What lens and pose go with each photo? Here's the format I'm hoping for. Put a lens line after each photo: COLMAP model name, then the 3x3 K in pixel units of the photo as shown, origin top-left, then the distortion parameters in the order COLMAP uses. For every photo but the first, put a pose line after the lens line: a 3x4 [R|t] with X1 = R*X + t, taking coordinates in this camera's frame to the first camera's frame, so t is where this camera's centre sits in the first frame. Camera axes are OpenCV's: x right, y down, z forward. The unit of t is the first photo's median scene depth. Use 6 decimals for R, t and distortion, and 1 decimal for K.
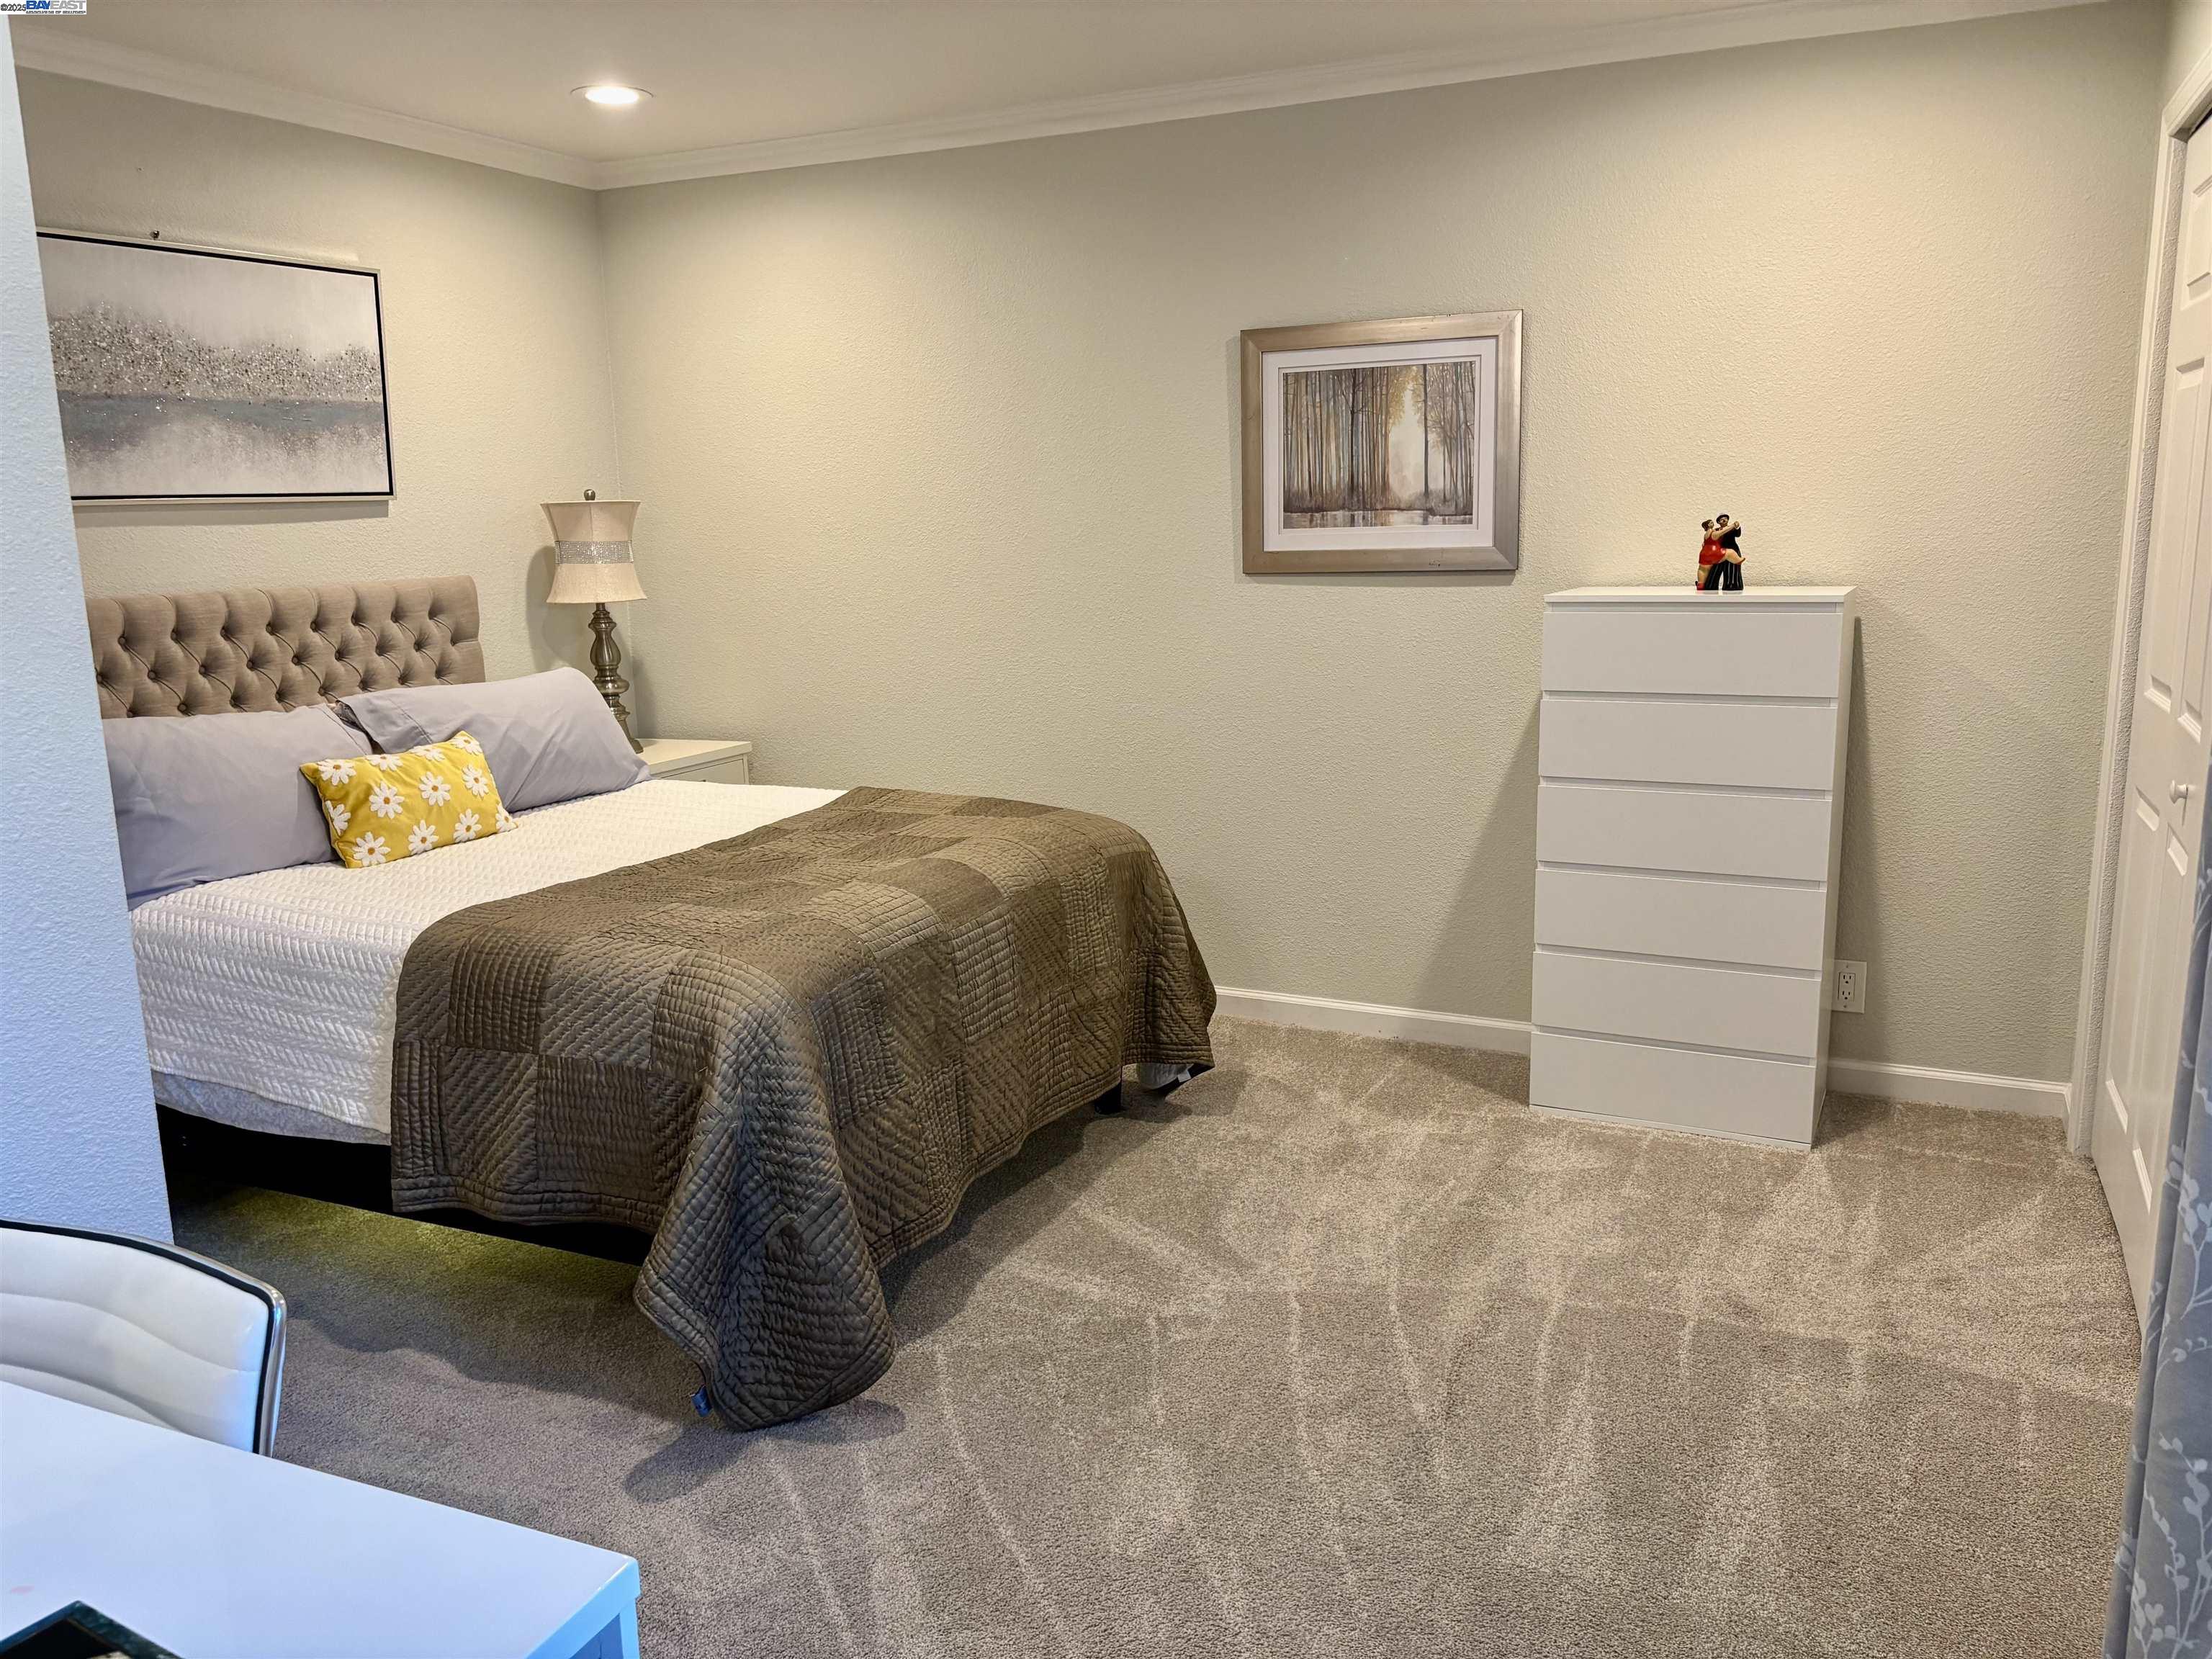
lens RADIAL K [[1693.5, 0, 1099.5], [0, 1693.5, 831.2], [0, 0, 1]] dist [0.040248, -0.008785]
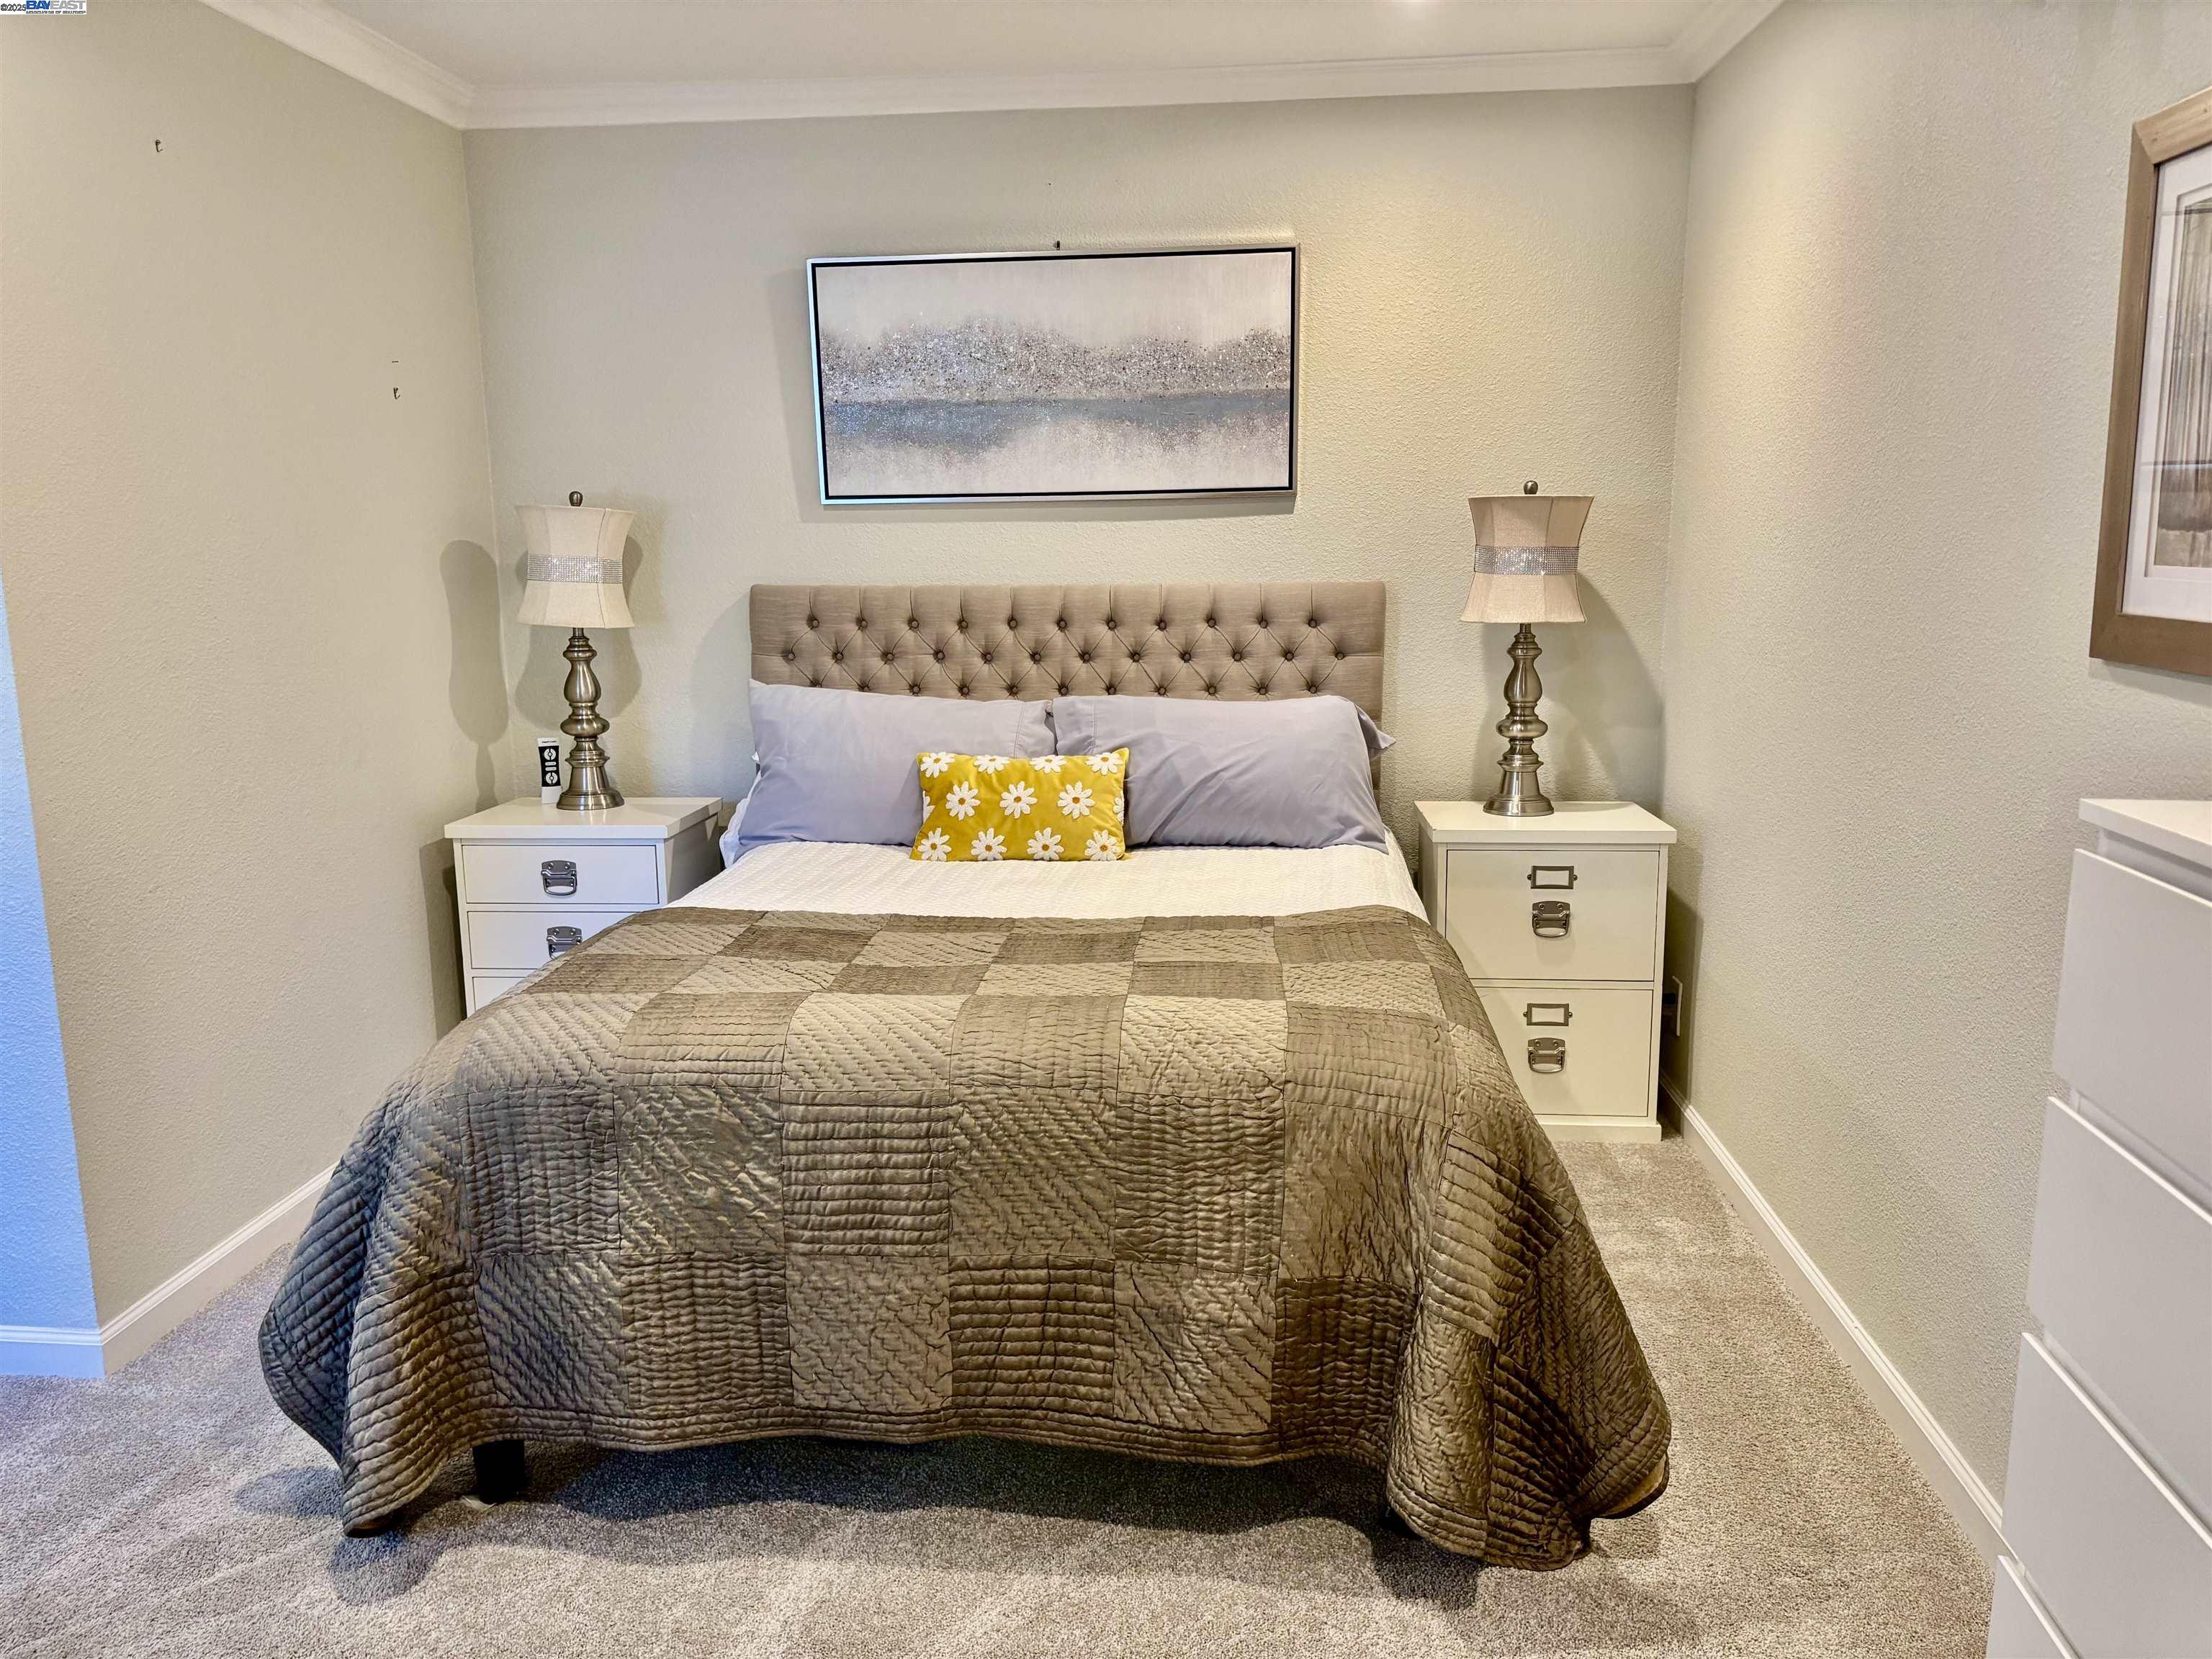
lens RADIAL K [[1668.7, 0, 1109.1], [0, 1668.7, 858.4], [0, 0, 1]] dist [0.062519, -0.092103]
pose [[0.340399, 0.203926, -0.917901, 0.468826], [-0.177907, 0.972534, 0.150088, -0.134481], [0.923297, 0.112211, 0.367330, 0.662708]]
